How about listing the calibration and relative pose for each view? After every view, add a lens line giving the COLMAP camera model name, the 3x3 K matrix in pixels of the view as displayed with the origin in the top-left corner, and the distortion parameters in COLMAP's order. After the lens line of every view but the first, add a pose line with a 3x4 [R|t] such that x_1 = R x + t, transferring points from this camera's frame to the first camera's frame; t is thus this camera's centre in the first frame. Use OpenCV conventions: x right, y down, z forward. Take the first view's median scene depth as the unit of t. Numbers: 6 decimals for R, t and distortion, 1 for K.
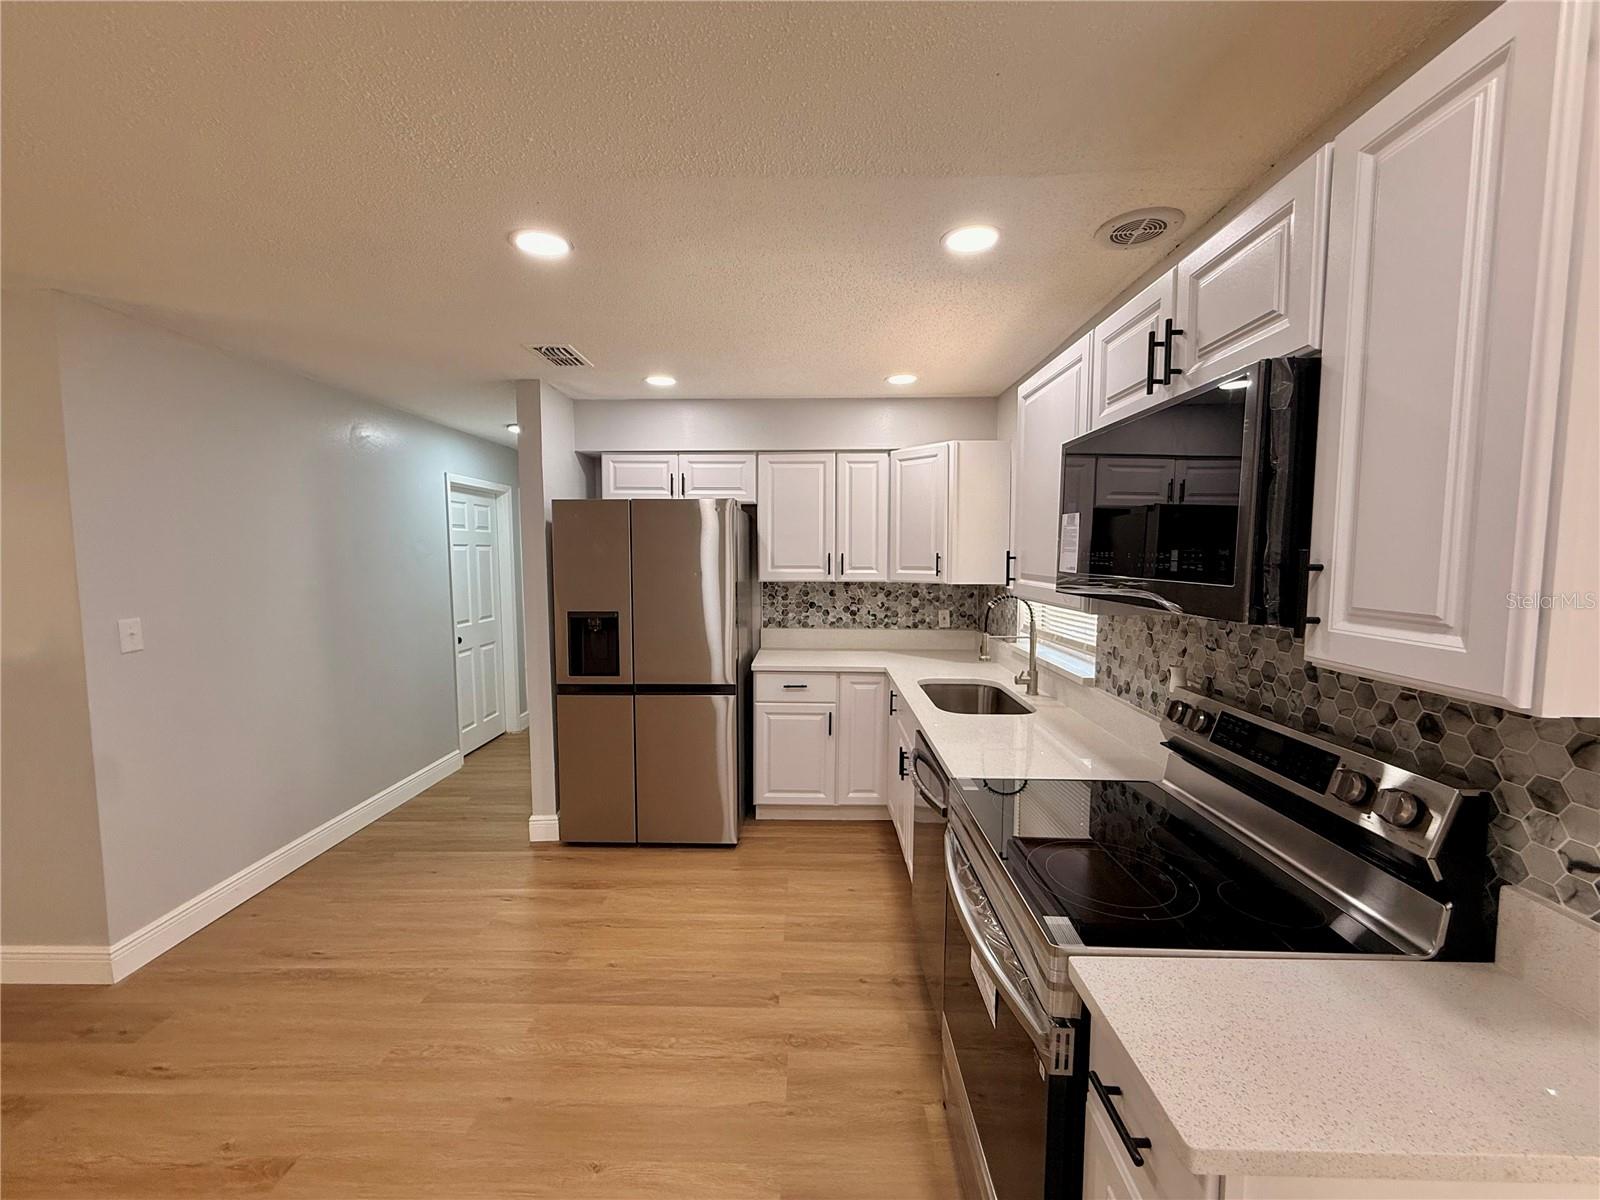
lens RADIAL K [[639.6, 0, 796.7], [0, 639.6, 599.8], [0, 0, 1]] dist [-0.000201, 0.000434]
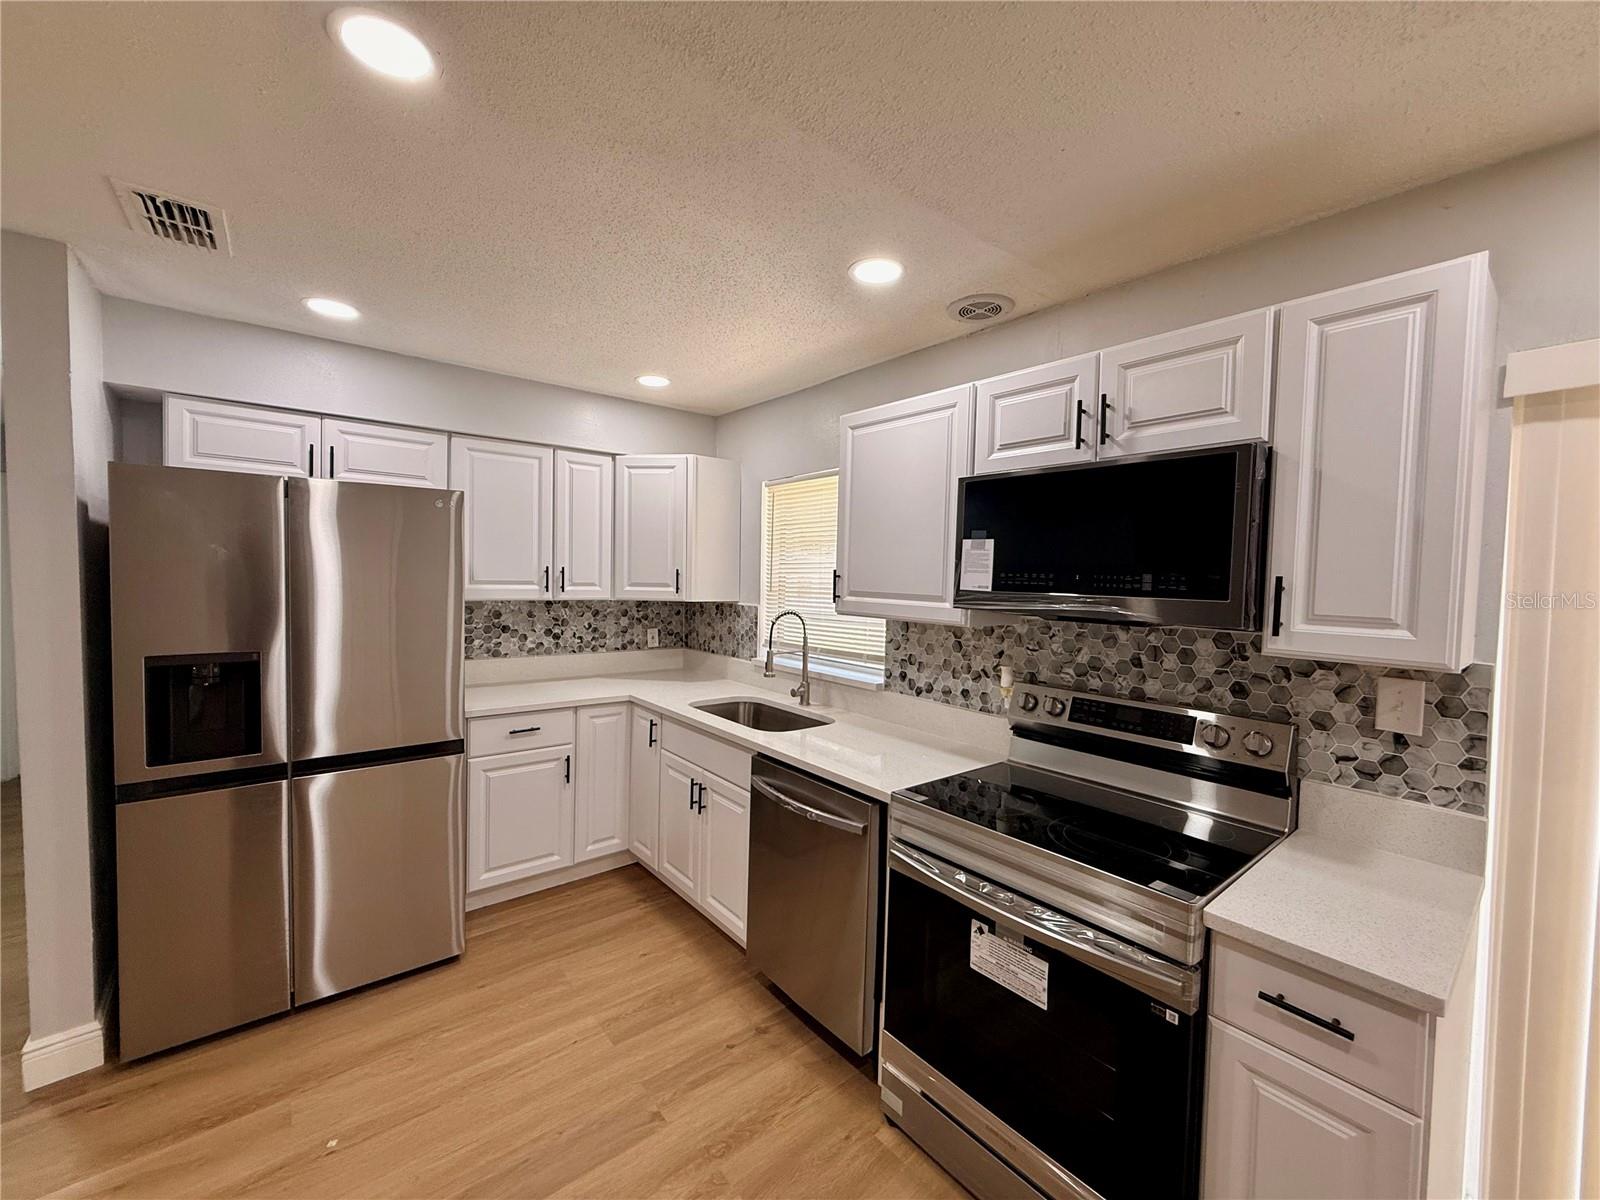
lens RADIAL K [[639.6, 0, 796.7], [0, 639.6, 599.8], [0, 0, 1]] dist [-0.000201, 0.000434]
pose [[0.759407, -0.009830, 0.650541, -0.284252], [0.026263, 0.999534, -0.015554, -0.008537], [-0.650085, 0.028898, 0.759312, 0.171084]]
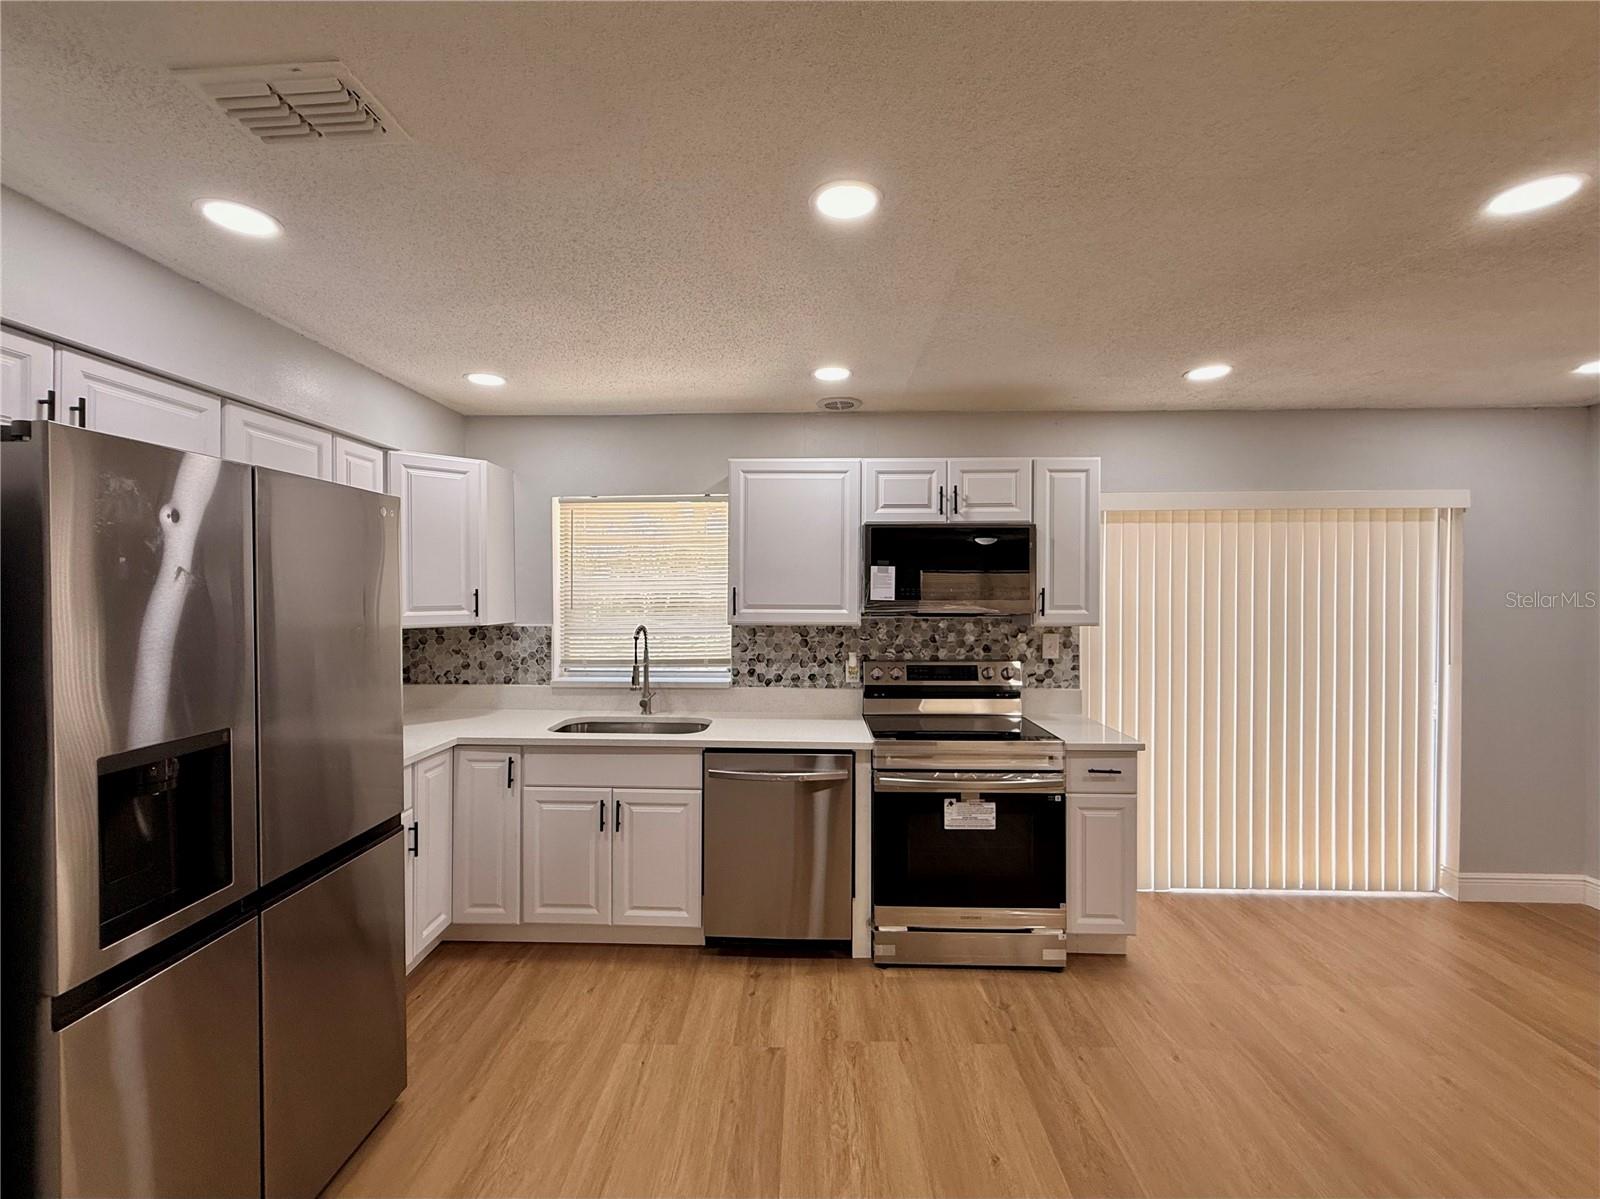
lens RADIAL K [[674.2, 0, 788.5], [0, 674.2, 599.0], [0, 0, 1]] dist [0.000116, -0.000029]
pose [[0.011830, -0.011963, 0.999858, -0.704987], [0.073445, 0.997238, 0.011063, -0.042685], [-0.997229, 0.073304, 0.012676, 0.620066]]
